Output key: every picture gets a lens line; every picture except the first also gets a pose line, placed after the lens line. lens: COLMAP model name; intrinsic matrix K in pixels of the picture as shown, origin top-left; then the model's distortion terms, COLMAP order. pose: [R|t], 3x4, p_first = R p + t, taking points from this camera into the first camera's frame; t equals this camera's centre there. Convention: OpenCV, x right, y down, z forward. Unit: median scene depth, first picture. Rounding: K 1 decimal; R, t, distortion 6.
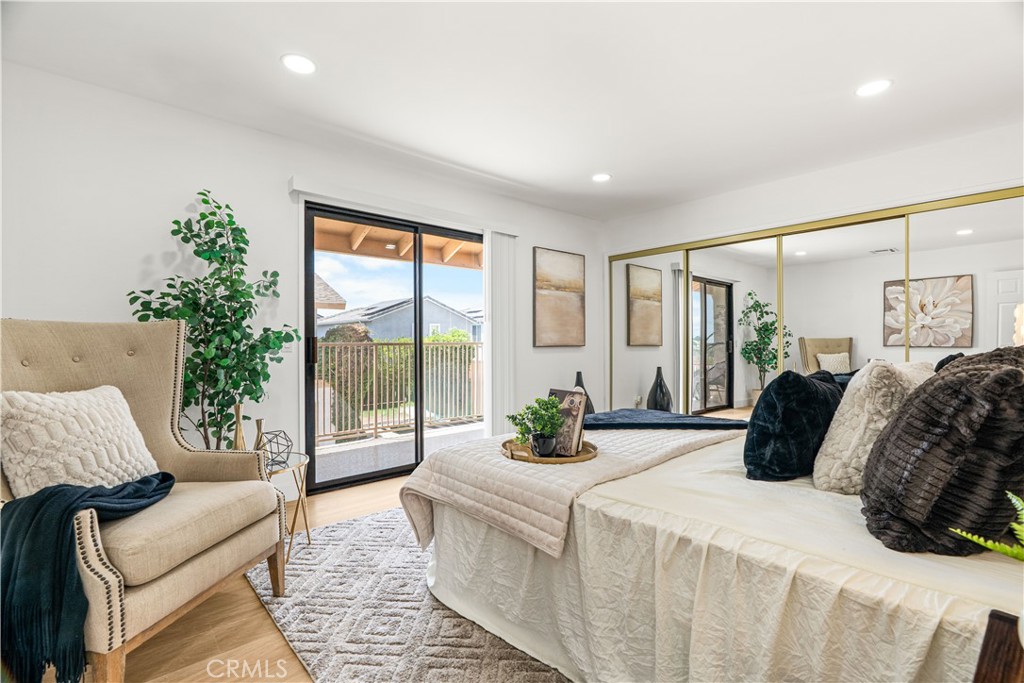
lens RADIAL K [[467.2, 0, 512.5], [0, 467.2, 345.1], [0, 0, 1]] dist [-0.001586, -0.000129]
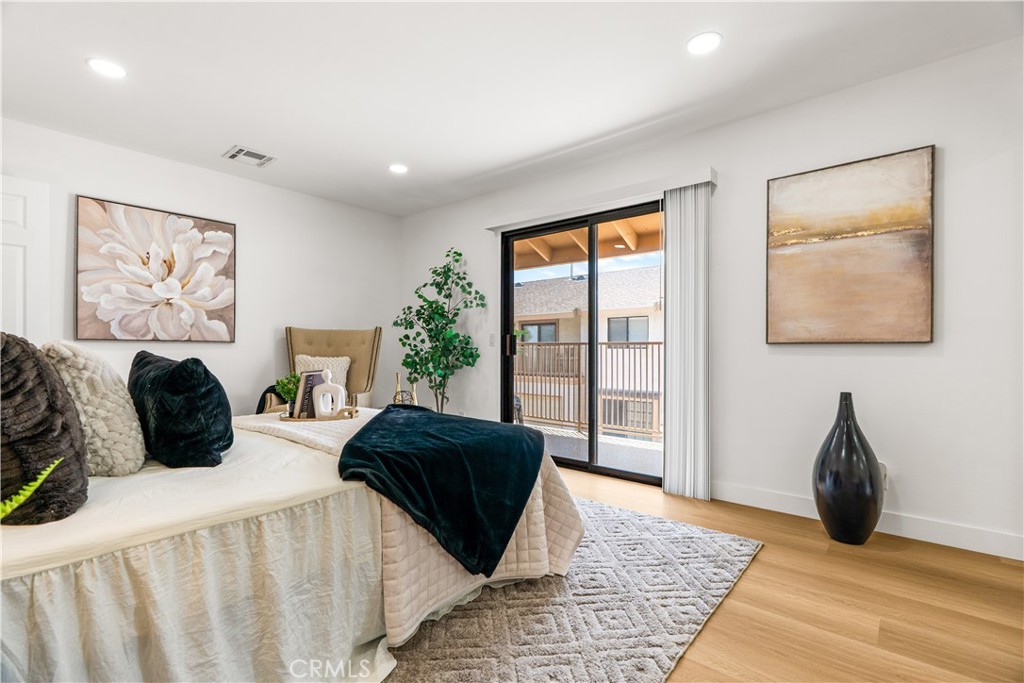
lens RADIAL K [[467.2, 0, 512.5], [0, 467.2, 342.2], [0, 0, 1]] dist [-0.001586, -0.000129]
pose [[0.135724, 0.001681, -0.990745, 0.686635], [0.000781, 0.999998, 0.001804, 0.000369], [0.990746, -0.001018, 0.135722, 0.657426]]
